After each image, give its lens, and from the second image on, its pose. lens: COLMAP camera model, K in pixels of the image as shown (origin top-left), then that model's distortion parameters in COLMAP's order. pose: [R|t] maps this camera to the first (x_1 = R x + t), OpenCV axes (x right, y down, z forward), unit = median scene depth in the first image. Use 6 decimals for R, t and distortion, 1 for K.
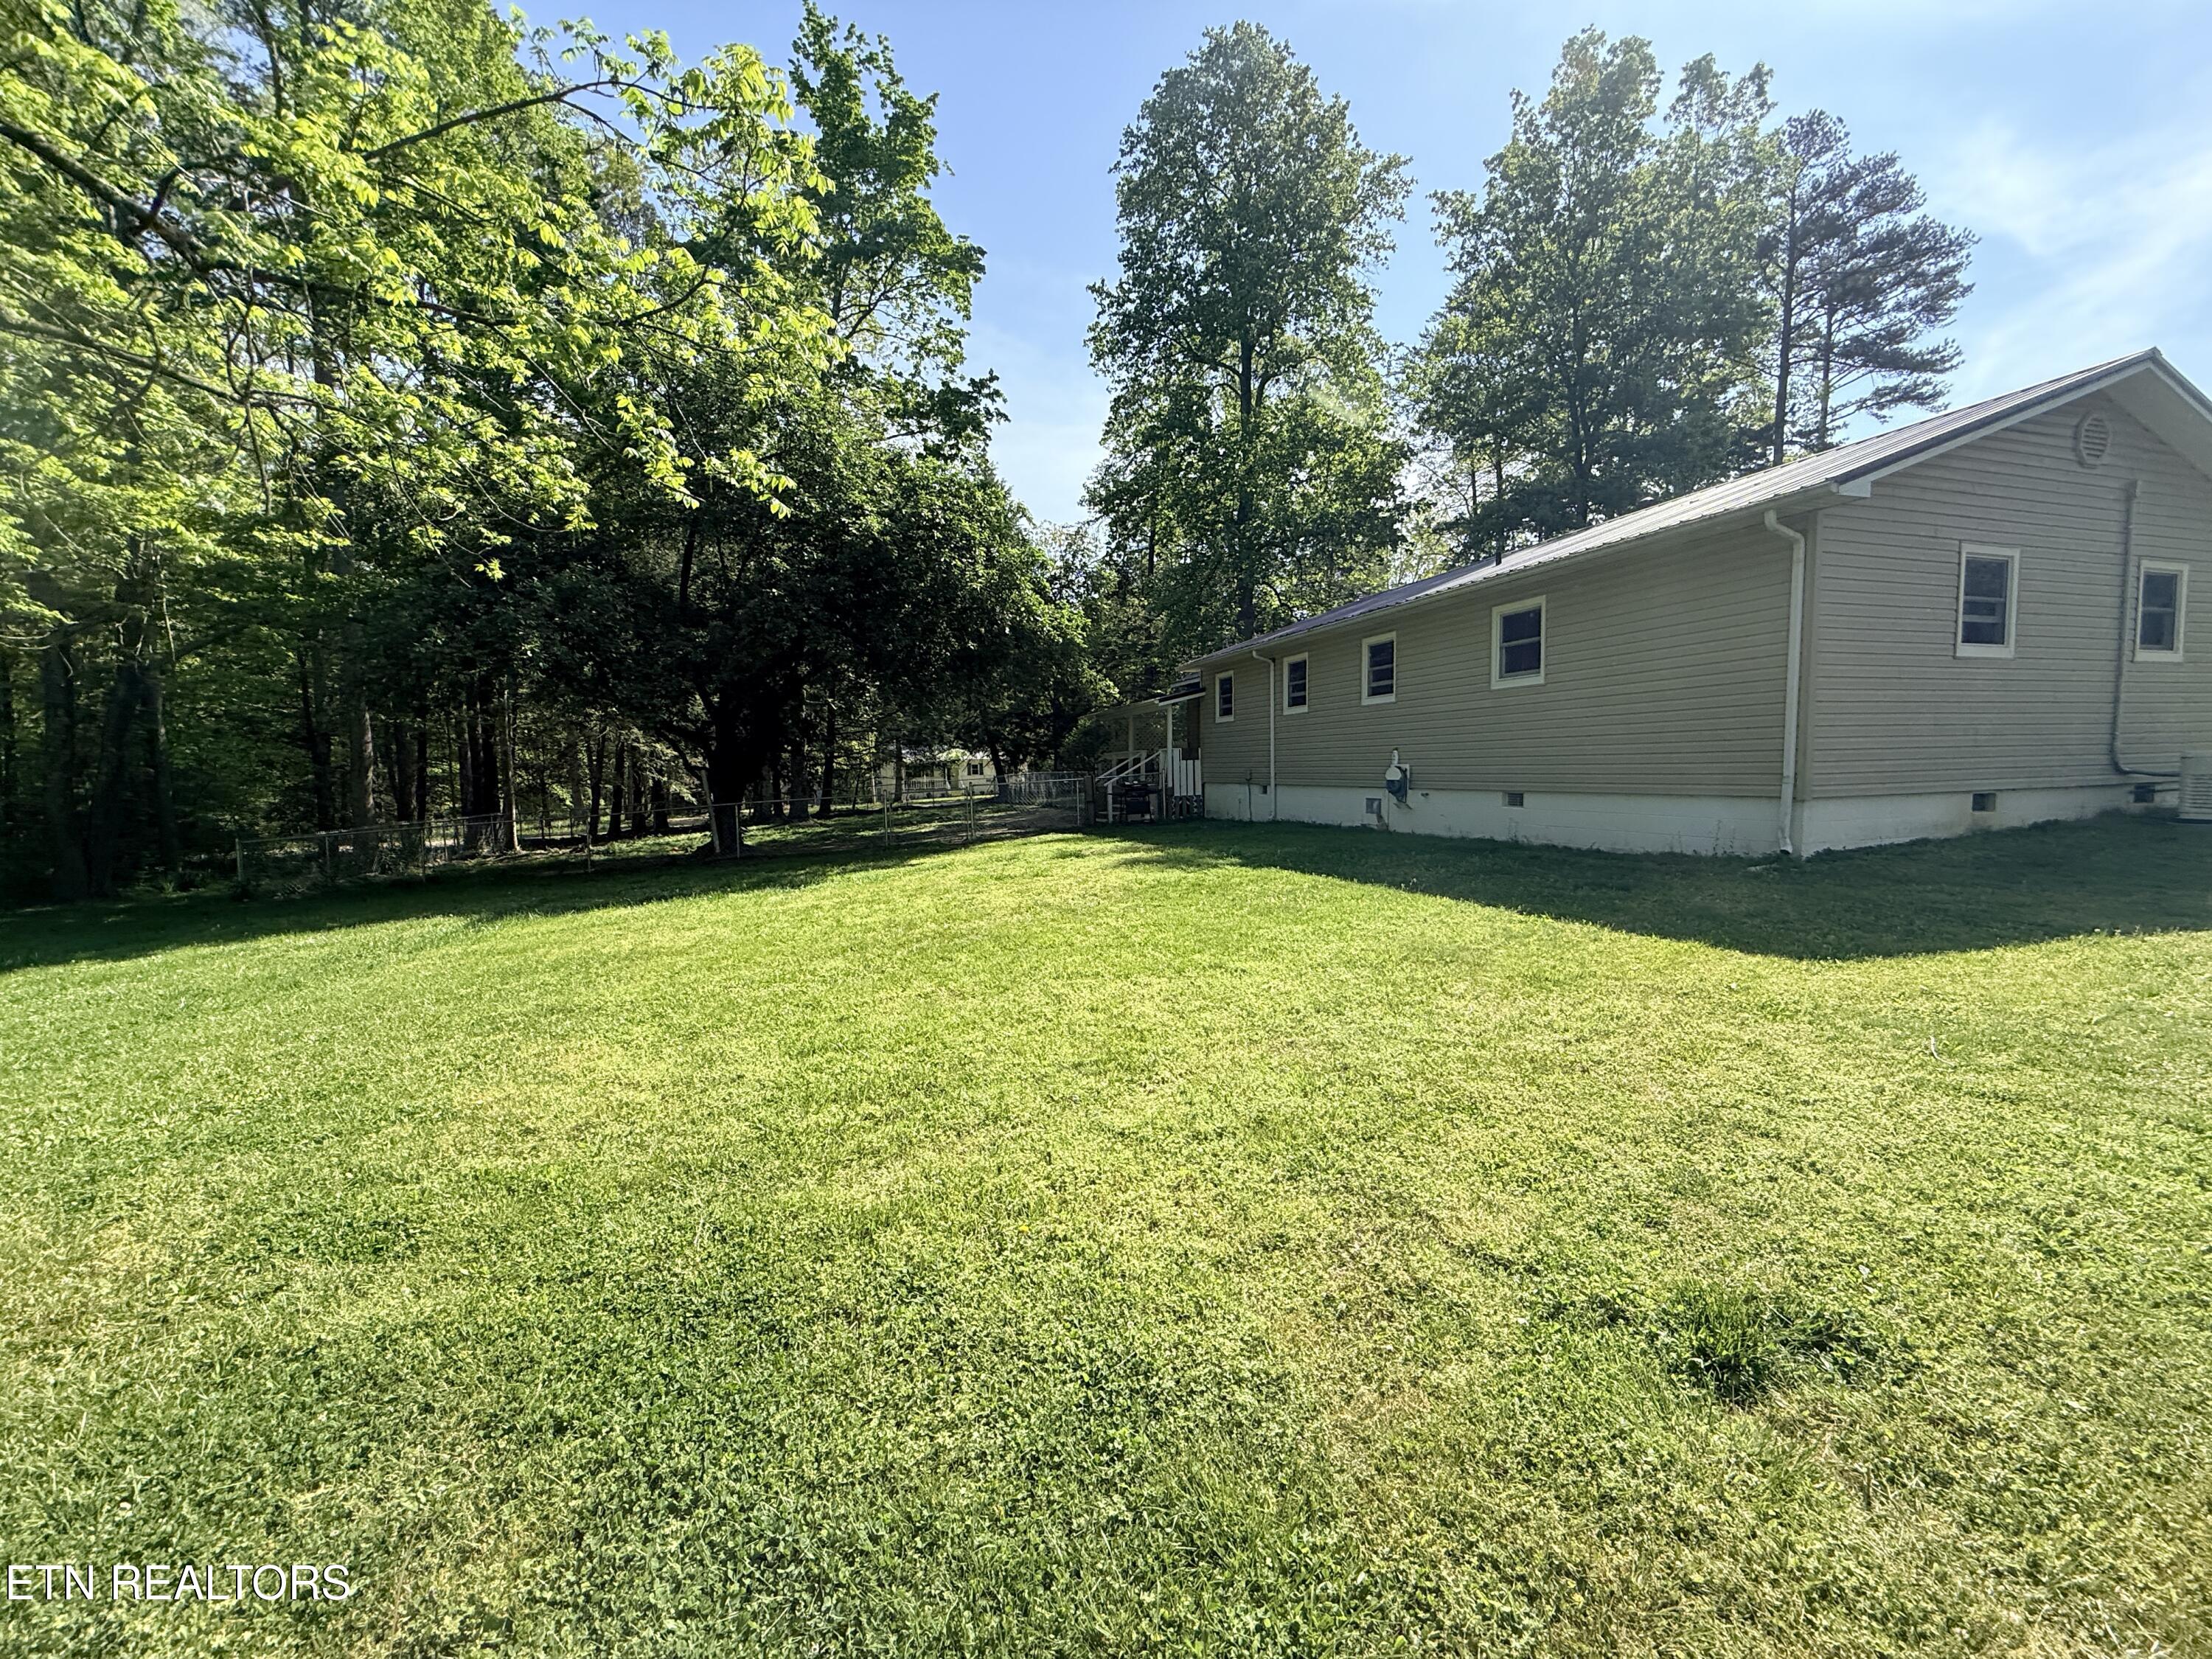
lens RADIAL K [[882.3, 0, 1104.0], [0, 882.3, 836.9], [0, 0, 1]] dist [0.000492, 0.000599]
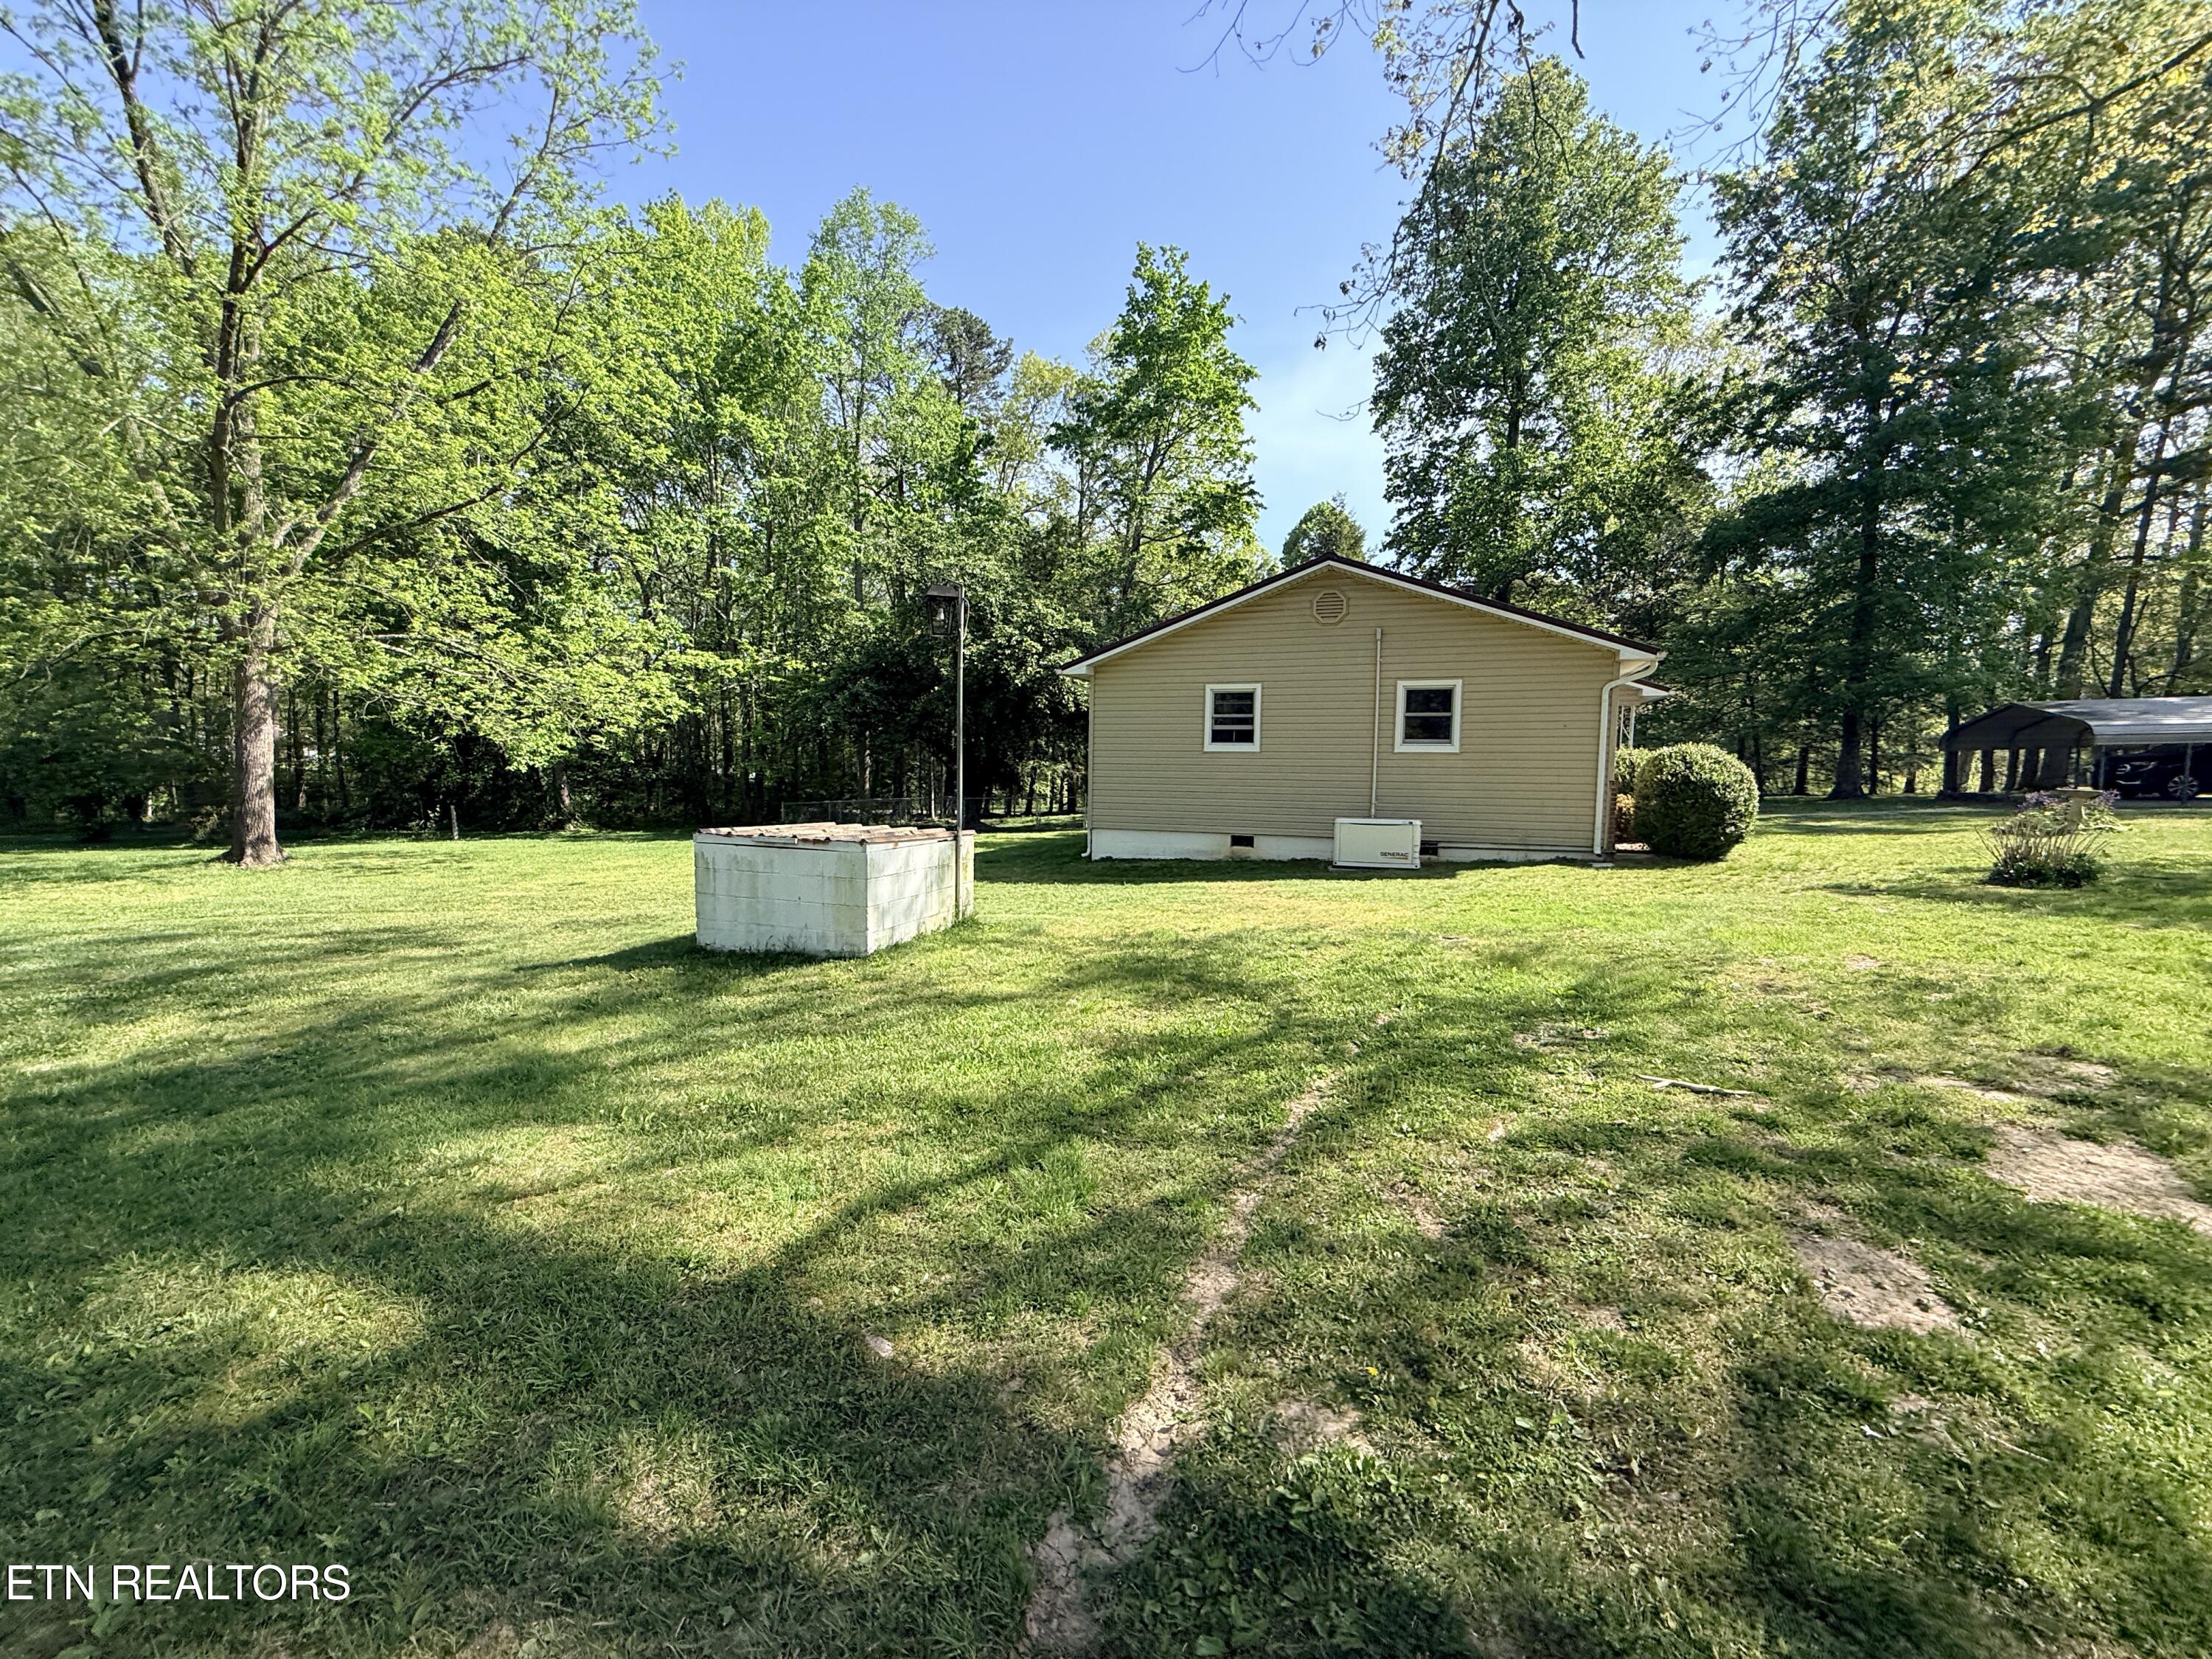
lens RADIAL K [[879.6, 0, 1104.5], [0, 879.6, 843.6], [0, 0, 1]] dist [-0.001801, 0.000383]
pose [[0.779597, 0.086243, -0.620315, 0.571325], [-0.079660, 0.996083, 0.038371, -0.024303], [0.621195, 0.019501, 0.783414, -0.127166]]
